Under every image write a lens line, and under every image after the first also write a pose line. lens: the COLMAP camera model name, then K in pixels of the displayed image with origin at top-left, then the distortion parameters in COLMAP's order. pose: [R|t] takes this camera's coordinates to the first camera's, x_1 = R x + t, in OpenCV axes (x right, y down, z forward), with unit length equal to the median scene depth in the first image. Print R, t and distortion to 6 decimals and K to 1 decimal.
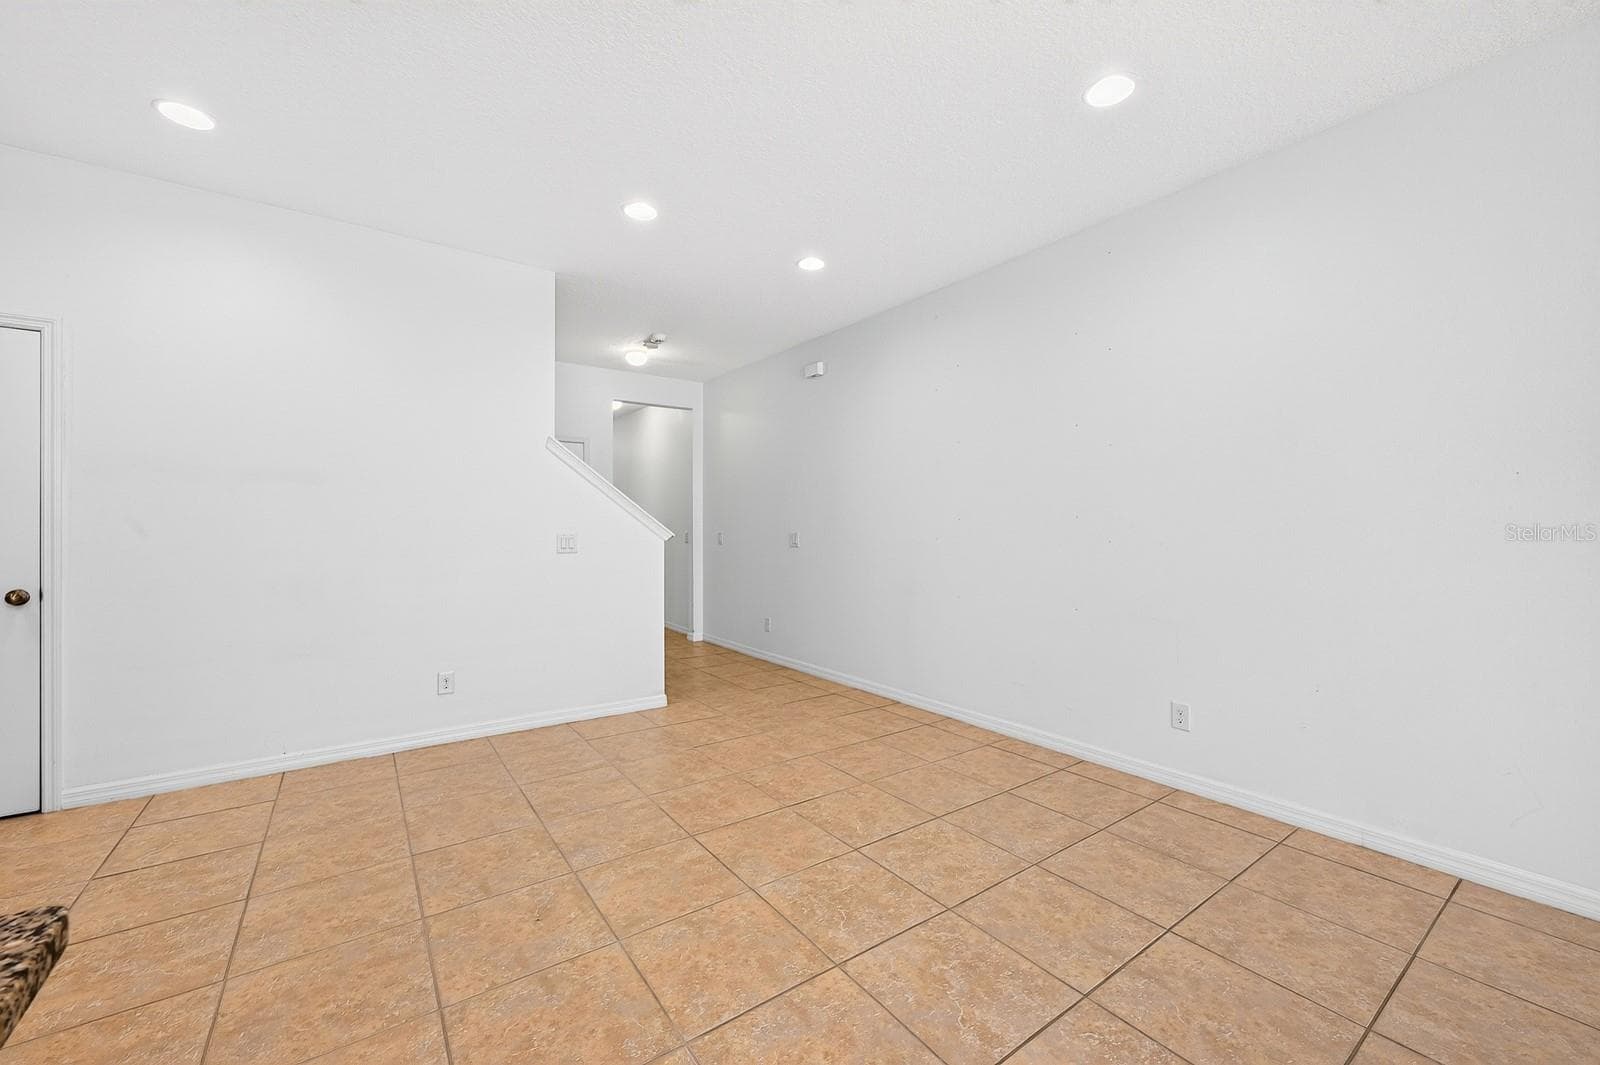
lens RADIAL K [[634.3, 0, 801.1], [0, 634.3, 530.0], [0, 0, 1]] dist [0.004178, 0.000360]
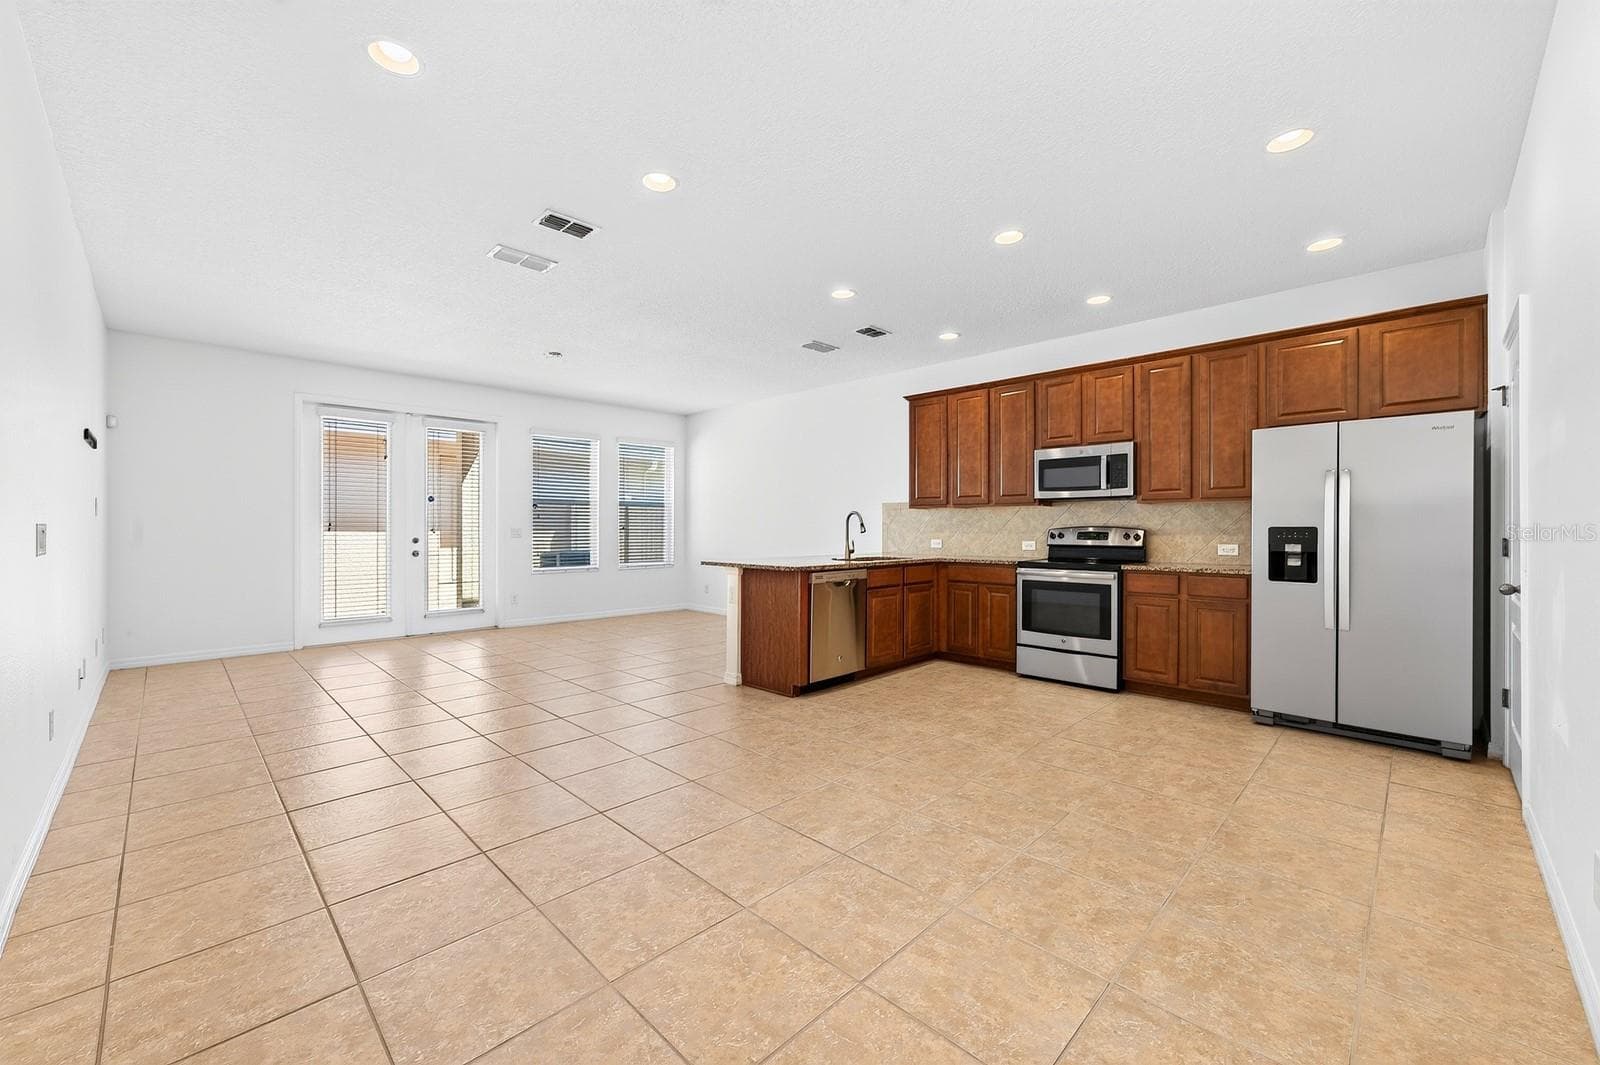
lens RADIAL K [[634.3, 0, 798.0], [0, 634.3, 529.0], [0, 0, 1]] dist [0.004178, 0.000360]
pose [[-0.986012, -0.001832, -0.166665, 0.039338], [-0.002622, 0.999986, 0.004520, 0.009831], [0.166654, 0.004894, -0.986003, 1.718082]]
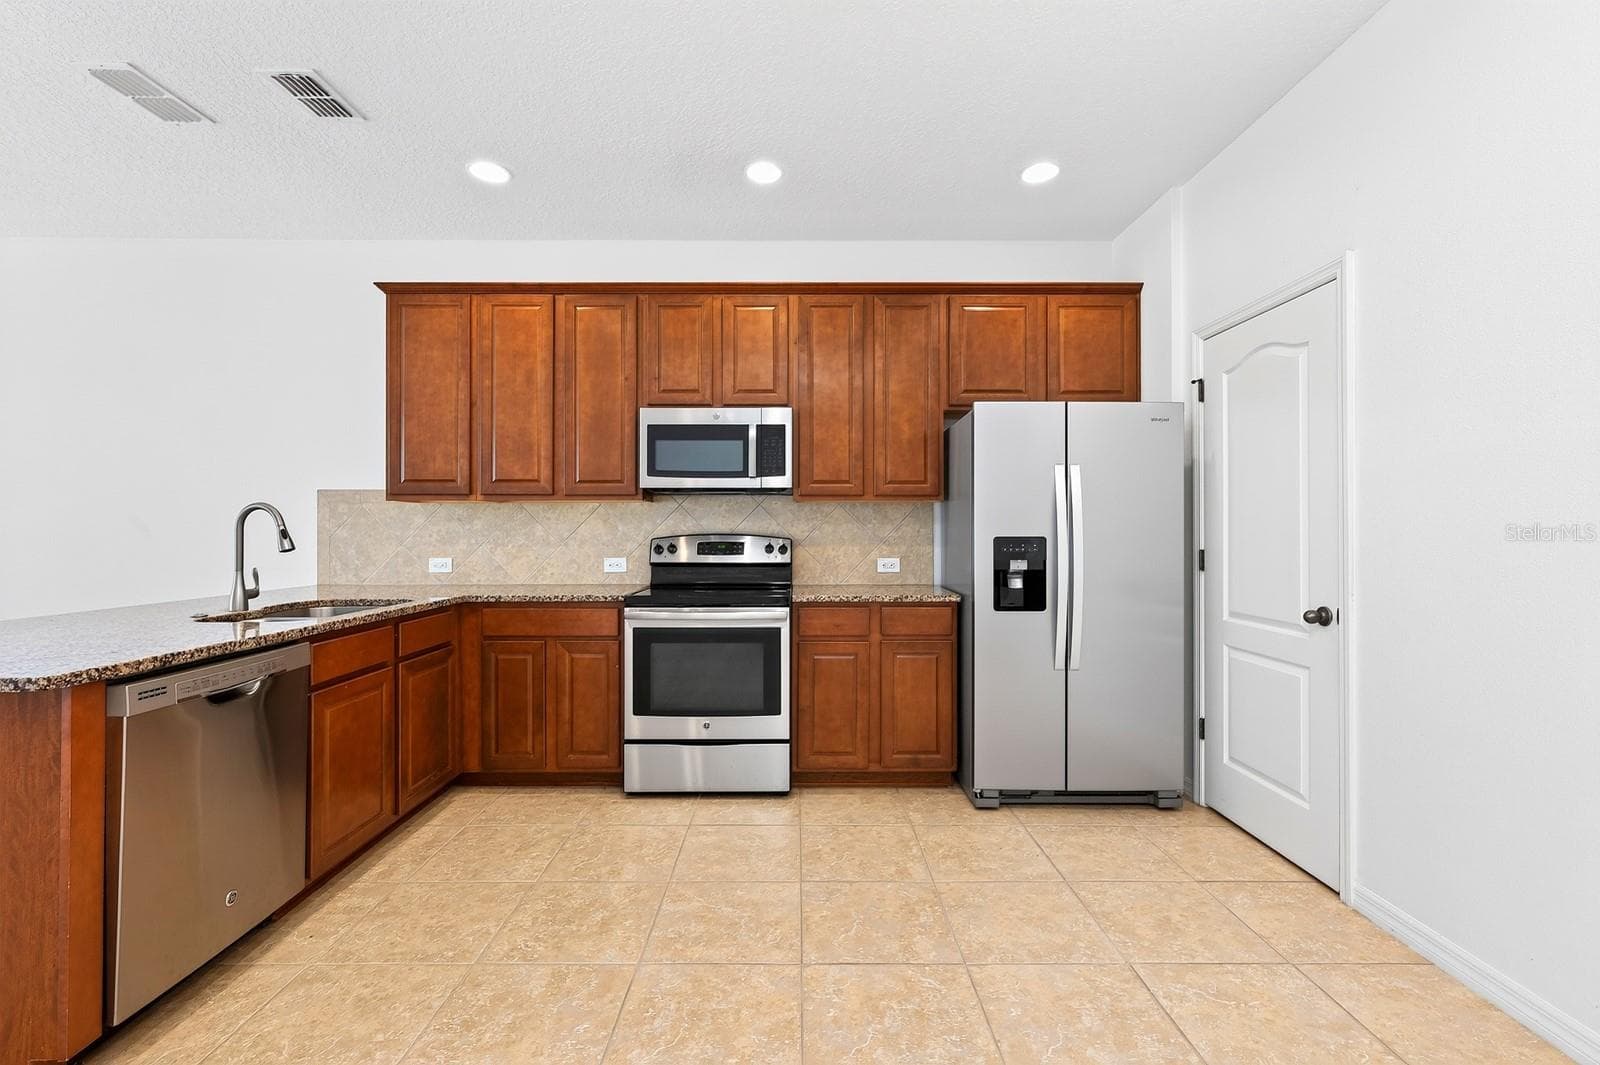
lens RADIAL K [[694.9, 0, 797.8], [0, 694.9, 528.7], [0, 0, 1]] dist [0.002701, 0.000069]
pose [[-0.579014, -0.000430, -0.815317, -0.116348], [-0.002432, 0.999996, 0.001200, -0.004205], [0.815314, 0.002678, -0.579013, 0.931205]]
